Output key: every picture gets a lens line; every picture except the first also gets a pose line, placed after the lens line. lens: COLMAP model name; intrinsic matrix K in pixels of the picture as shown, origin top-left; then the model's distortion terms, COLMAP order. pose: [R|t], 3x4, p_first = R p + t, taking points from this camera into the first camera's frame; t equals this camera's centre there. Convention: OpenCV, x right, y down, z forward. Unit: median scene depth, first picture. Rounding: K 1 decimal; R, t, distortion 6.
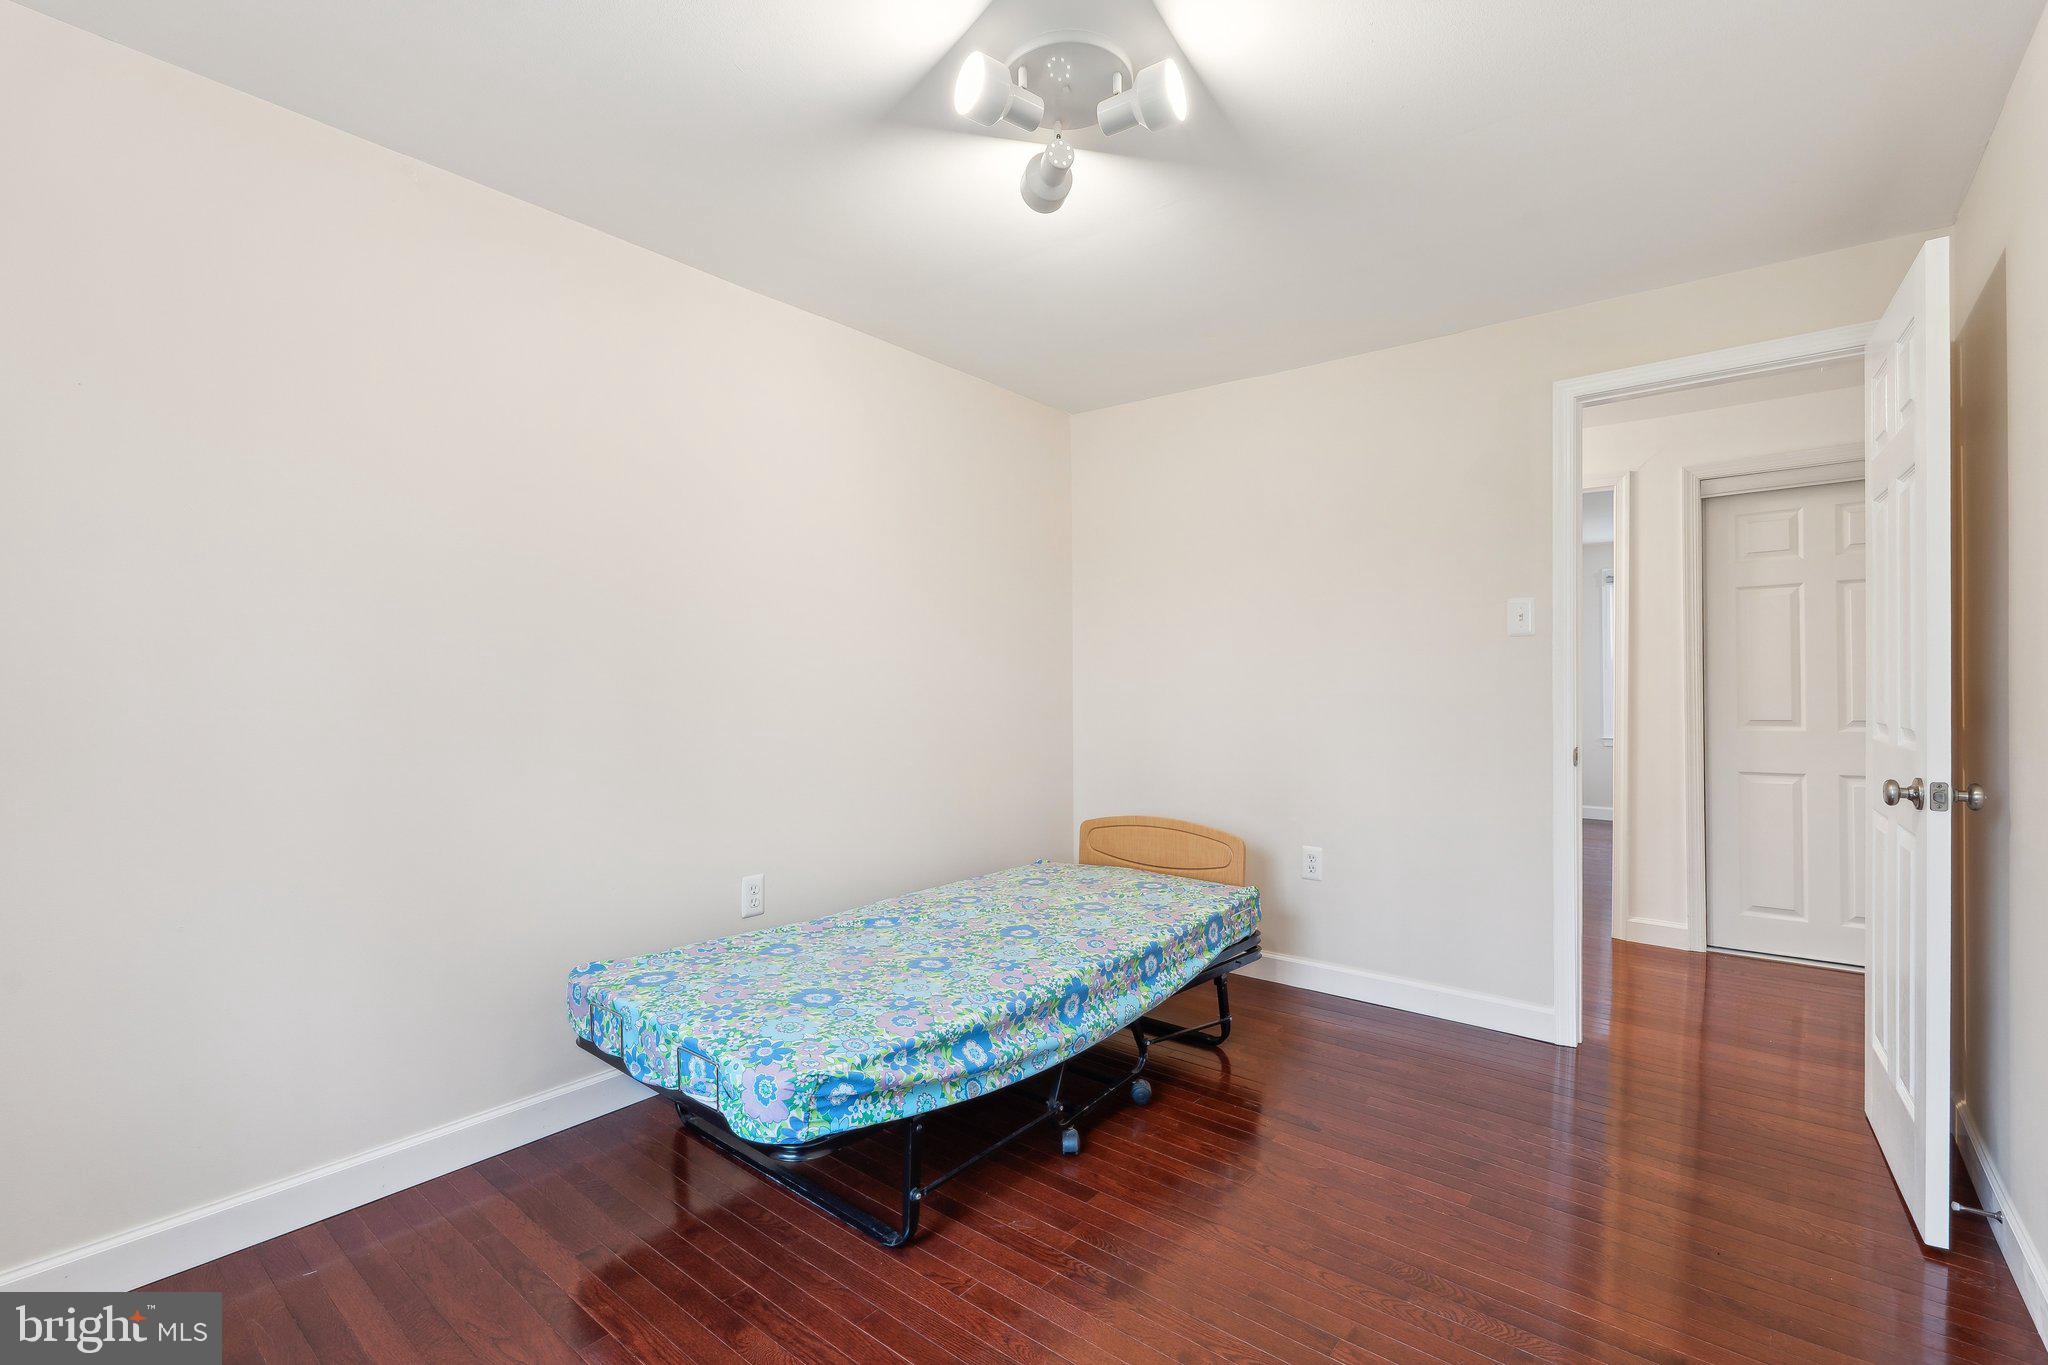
lens RADIAL K [[925.8, 0, 1024.0], [0, 925.8, 682.5], [0, 0, 1]] dist [-0.001628, -0.000261]
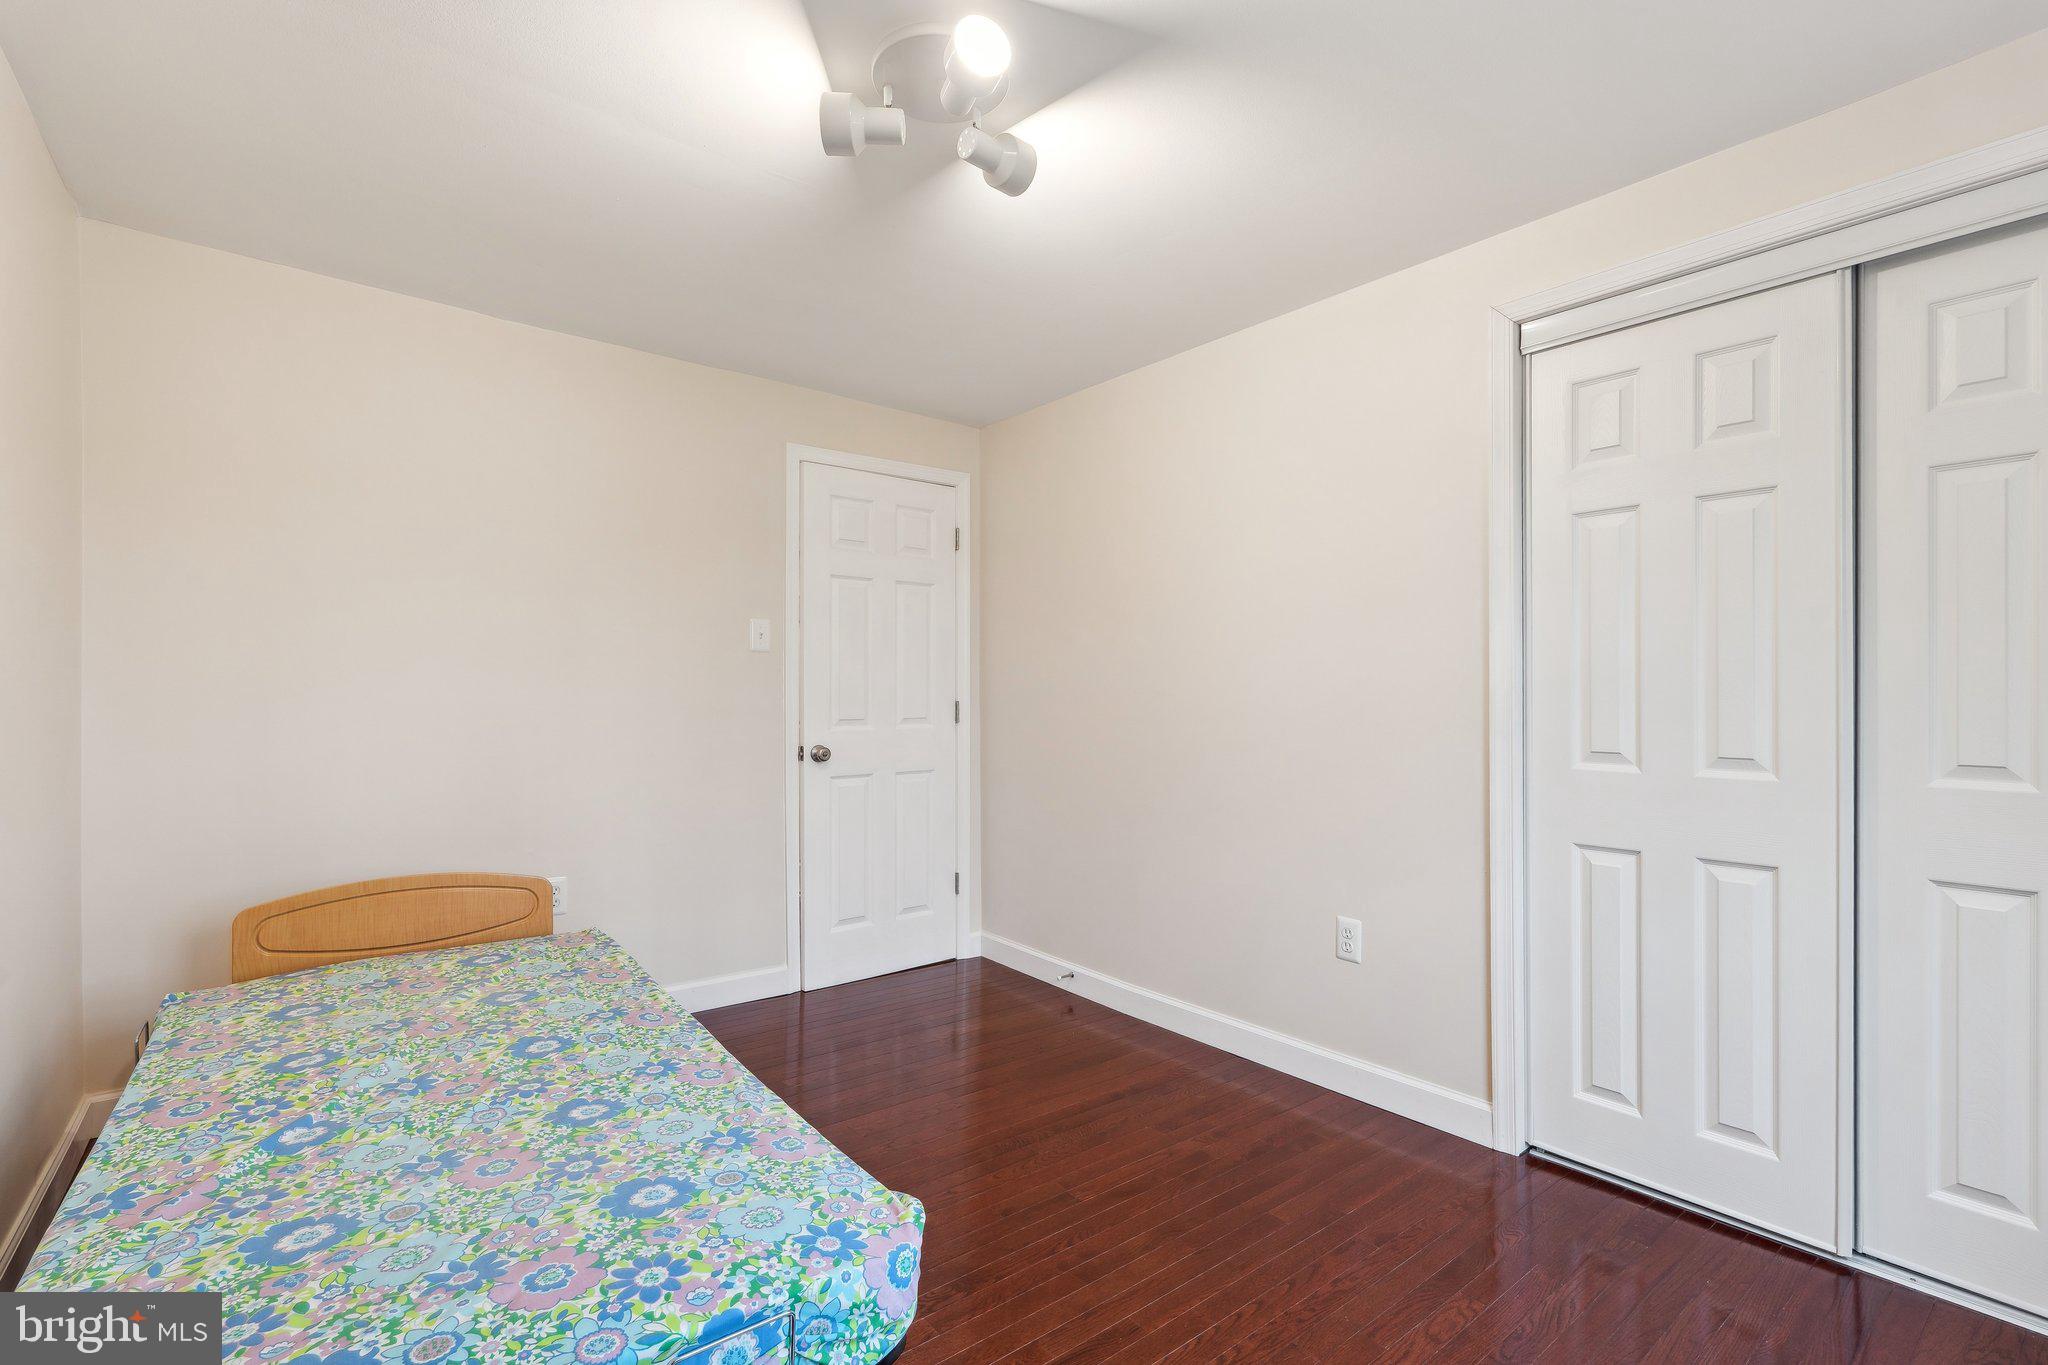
lens RADIAL K [[925.8, 0, 1024.0], [0, 925.8, 682.5], [0, 0, 1]] dist [-0.001628, -0.000261]
pose [[0.235162, 0.006700, 0.971933, -0.617374], [0.004785, 0.999956, -0.008051, -0.000925], [-0.971944, 0.006544, 0.235120, 0.481218]]
